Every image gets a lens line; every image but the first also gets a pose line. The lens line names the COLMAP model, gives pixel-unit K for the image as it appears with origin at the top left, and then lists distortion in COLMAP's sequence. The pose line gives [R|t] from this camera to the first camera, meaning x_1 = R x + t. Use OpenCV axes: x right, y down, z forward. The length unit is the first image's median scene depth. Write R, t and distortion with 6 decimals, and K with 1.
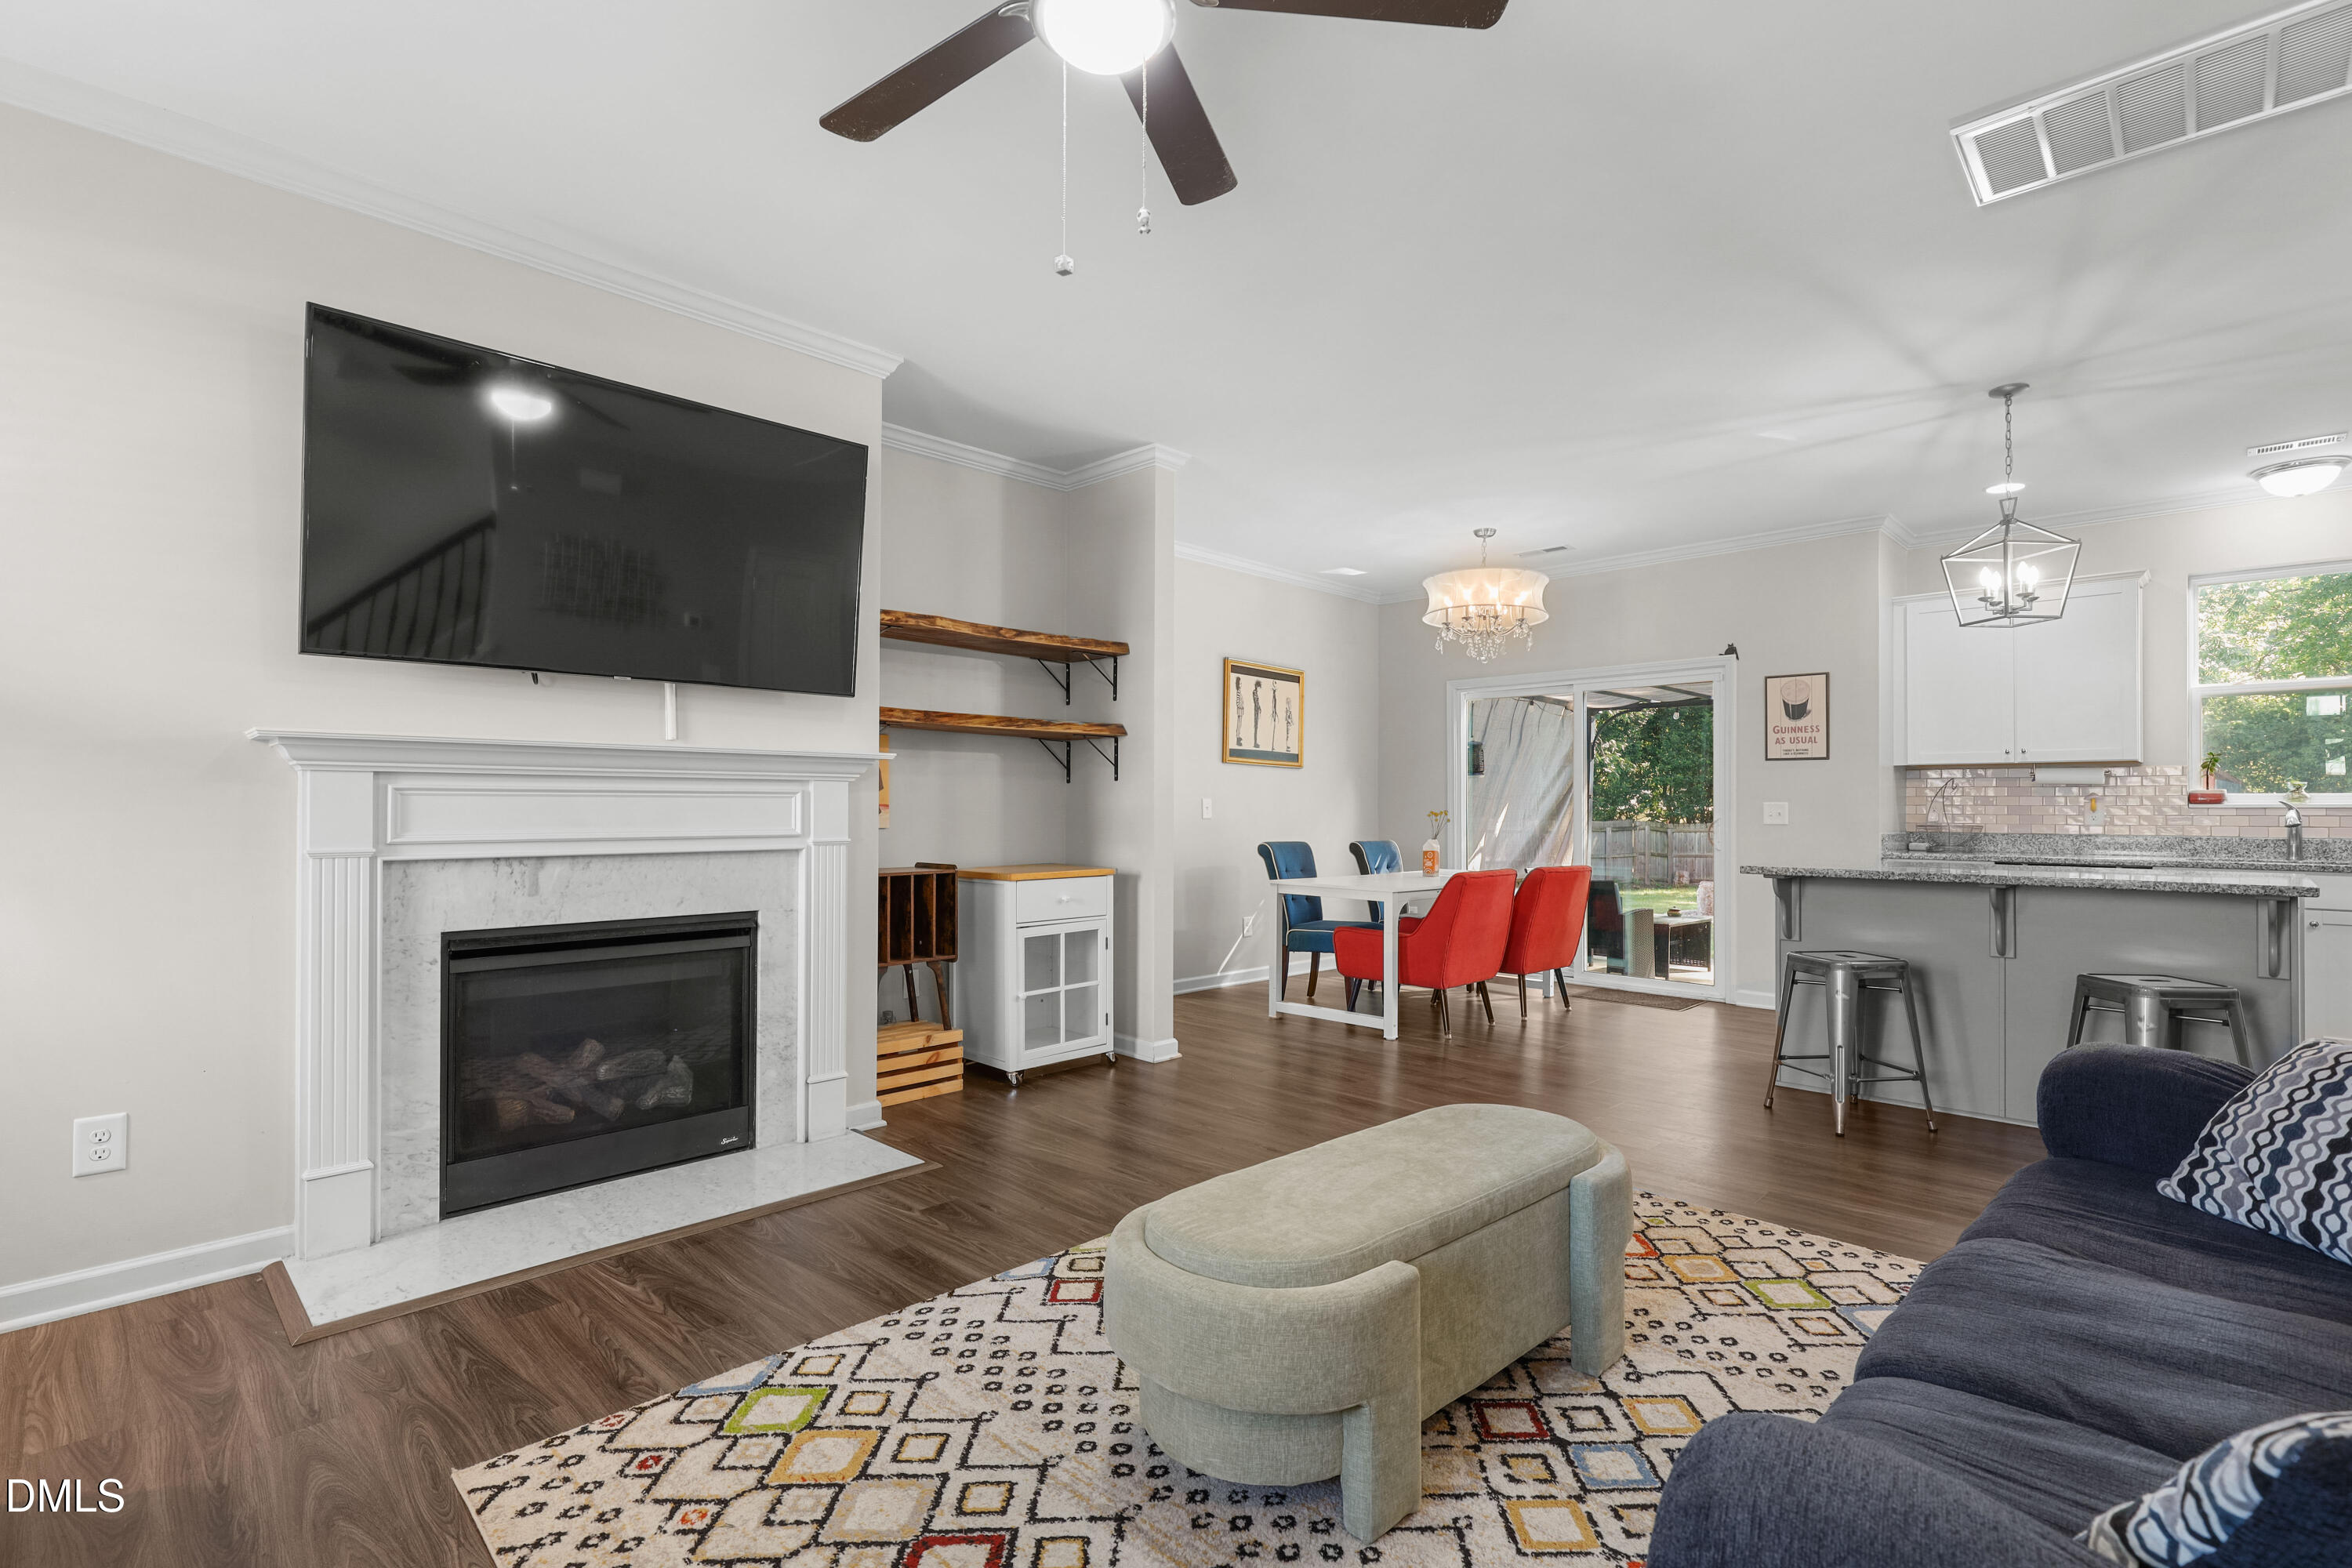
lens RADIAL K [[1078.7, 0, 1190.6], [0, 1078.7, 807.4], [0, 0, 1]] dist [0.003843, 0.000825]
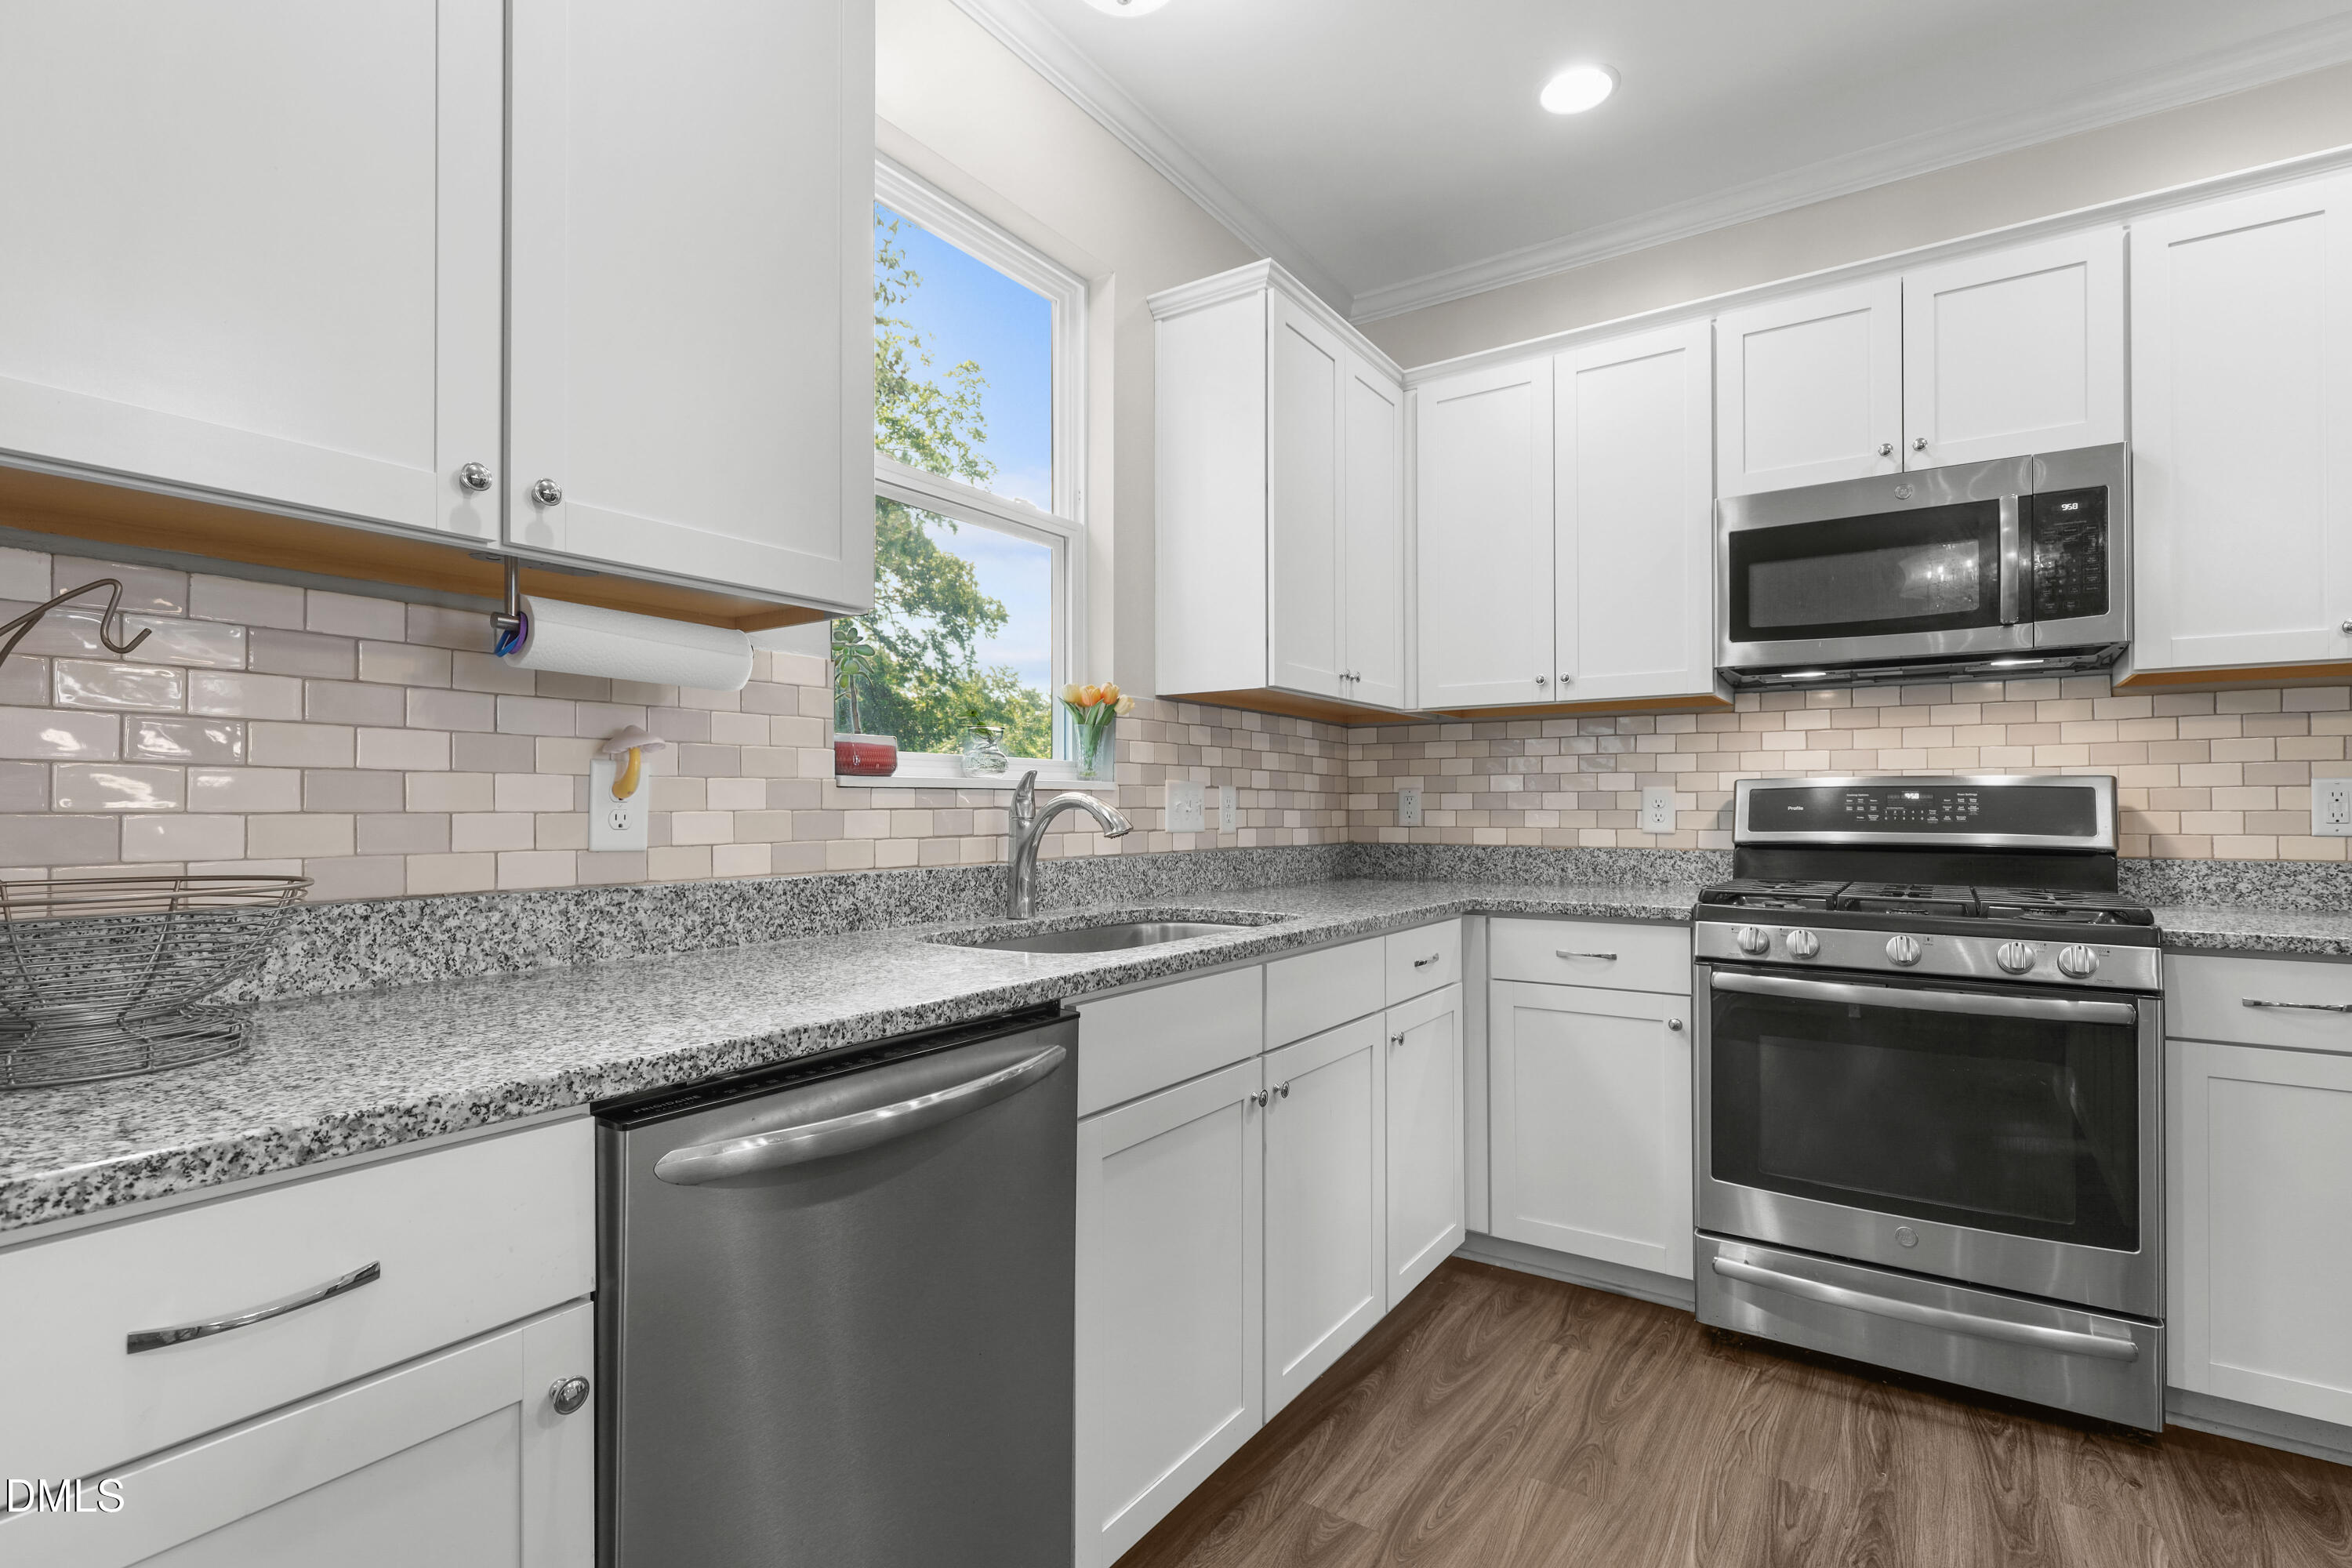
lens RADIAL K [[1104.0, 0, 1187.6], [0, 1104.0, 792.6], [0, 0, 1]] dist [0.000704, -0.000176]
pose [[-0.180997, 0.008598, 0.983446, 1.319583], [-0.000784, 0.999960, -0.008887, 0.012482], [-0.983483, -0.002380, -0.180983, 2.216805]]
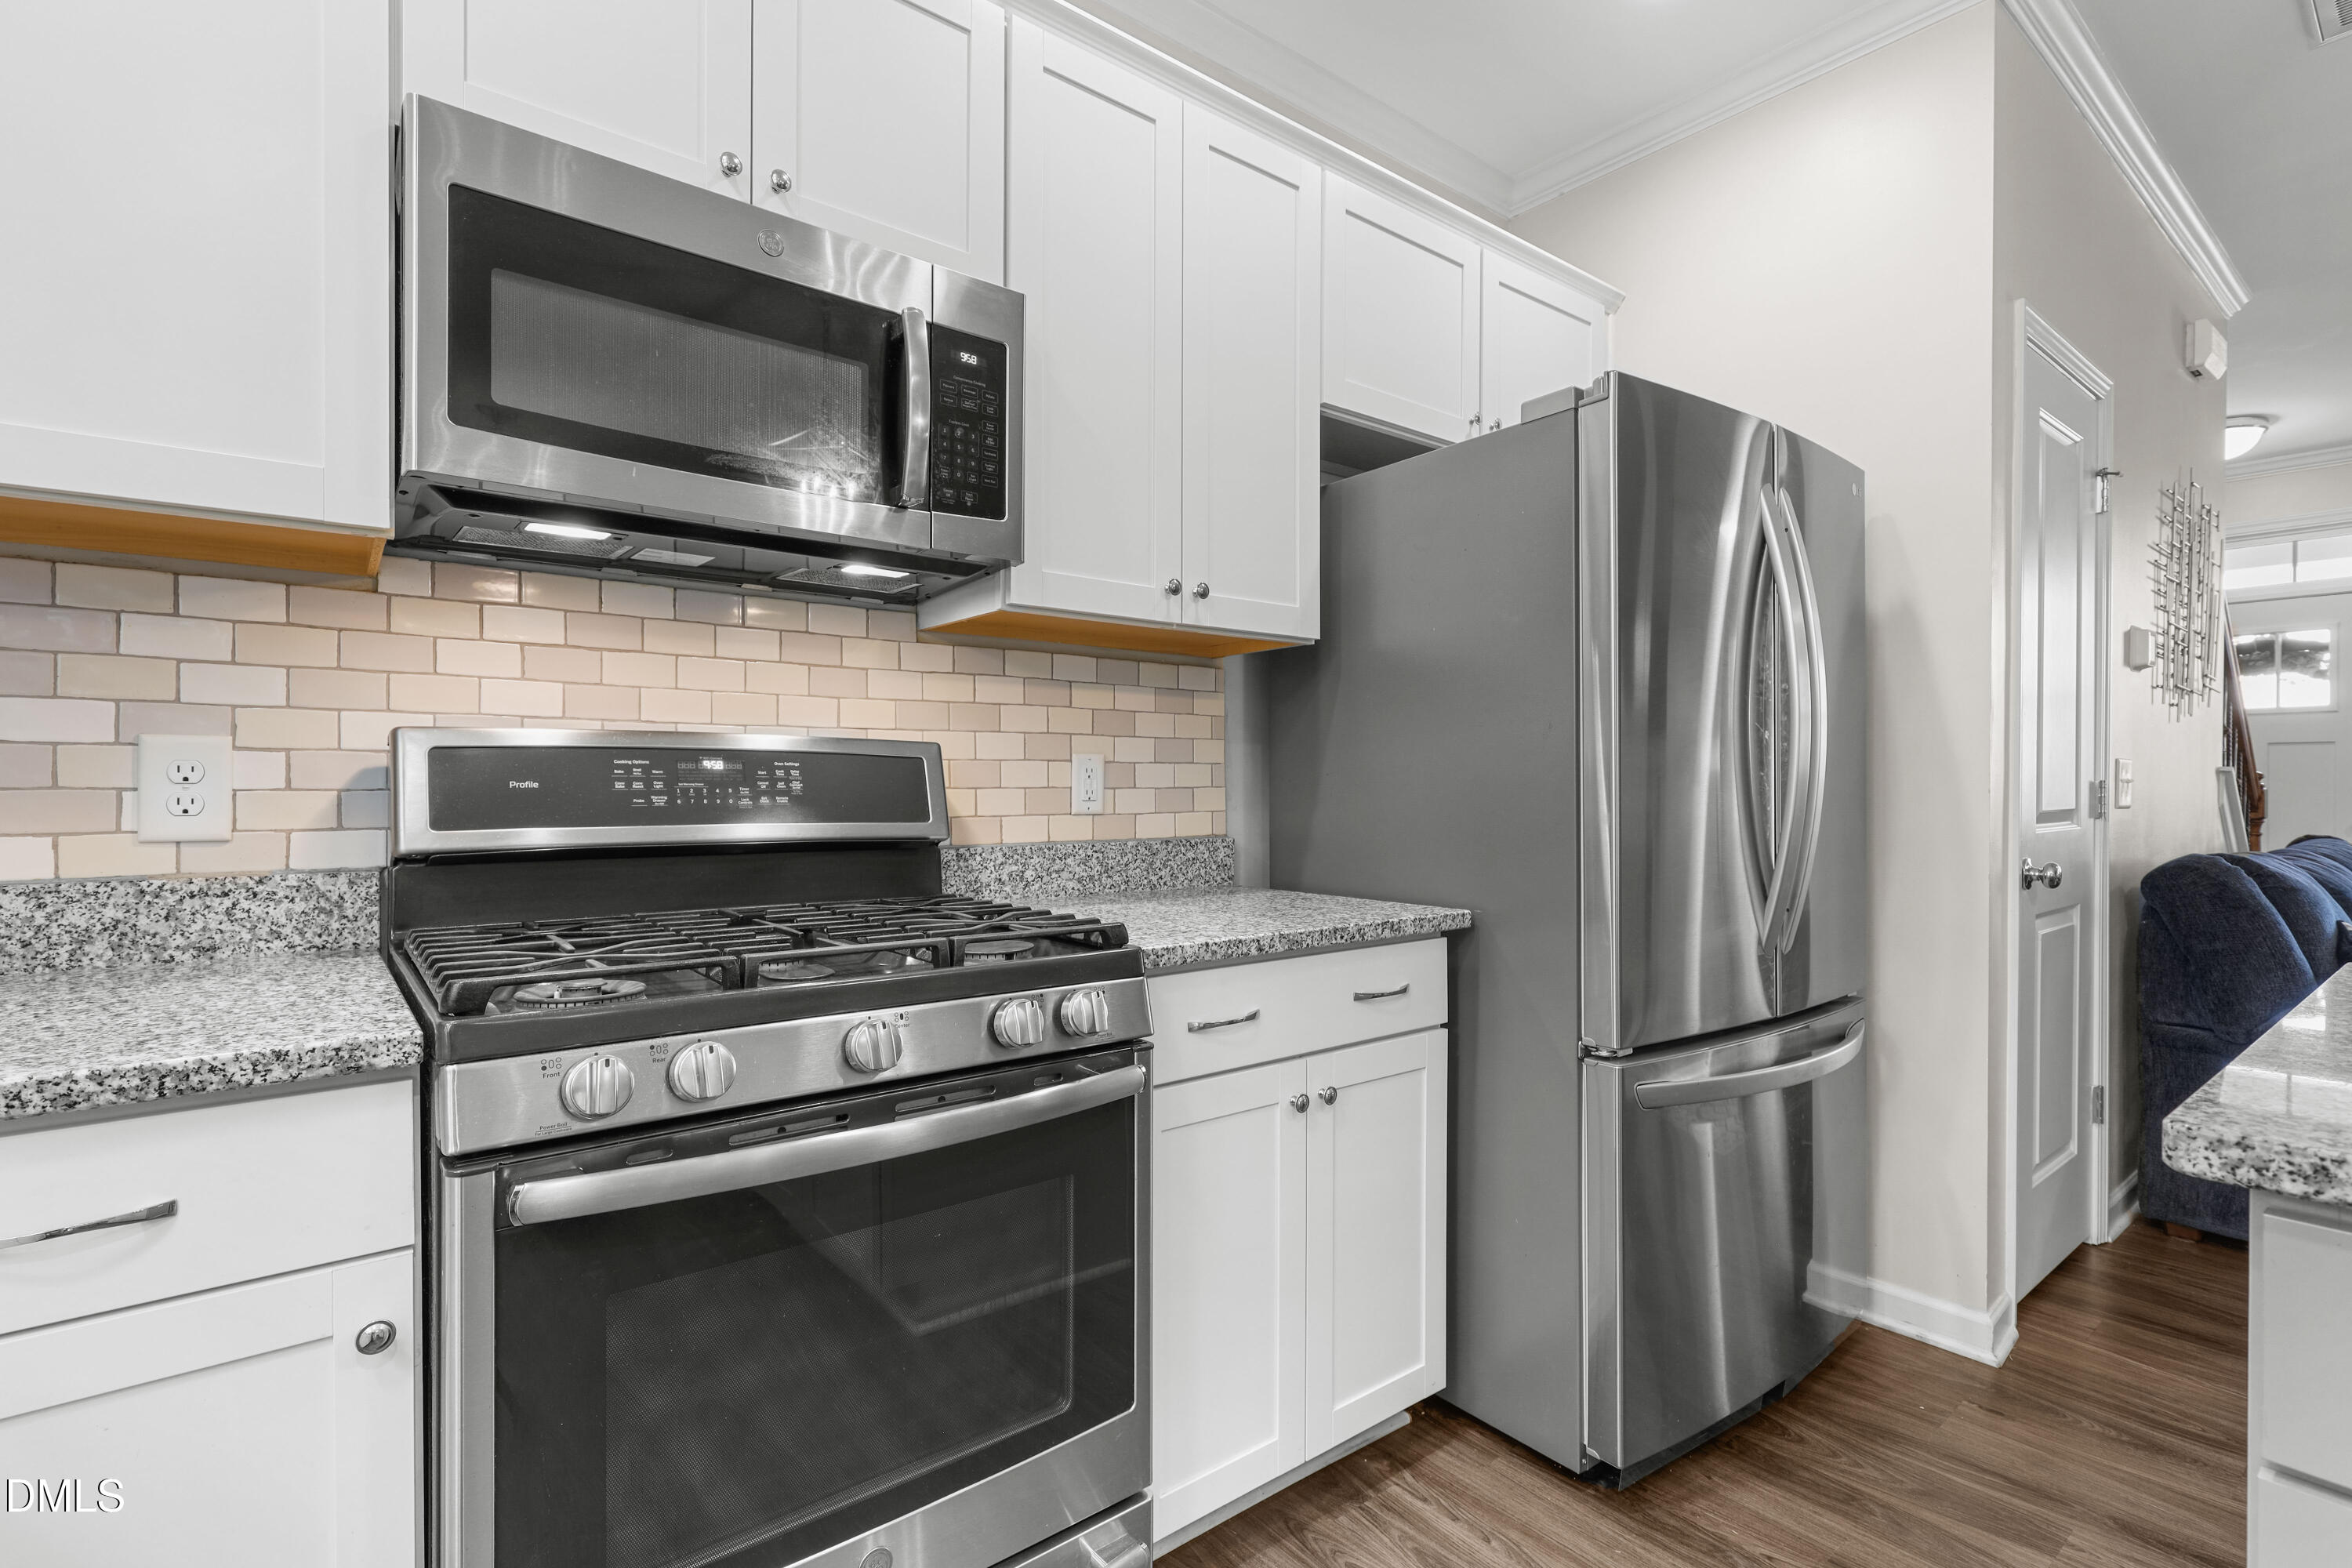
lens RADIAL K [[1104.0, 0, 1187.6], [0, 1104.0, 792.6], [0, 0, 1]] dist [0.000704, -0.000176]
pose [[-0.993512, -0.006584, 0.113540, 1.911765], [-0.005806, 0.999957, 0.007174, 0.016019], [-0.113582, 0.006468, -0.993508, 1.948952]]
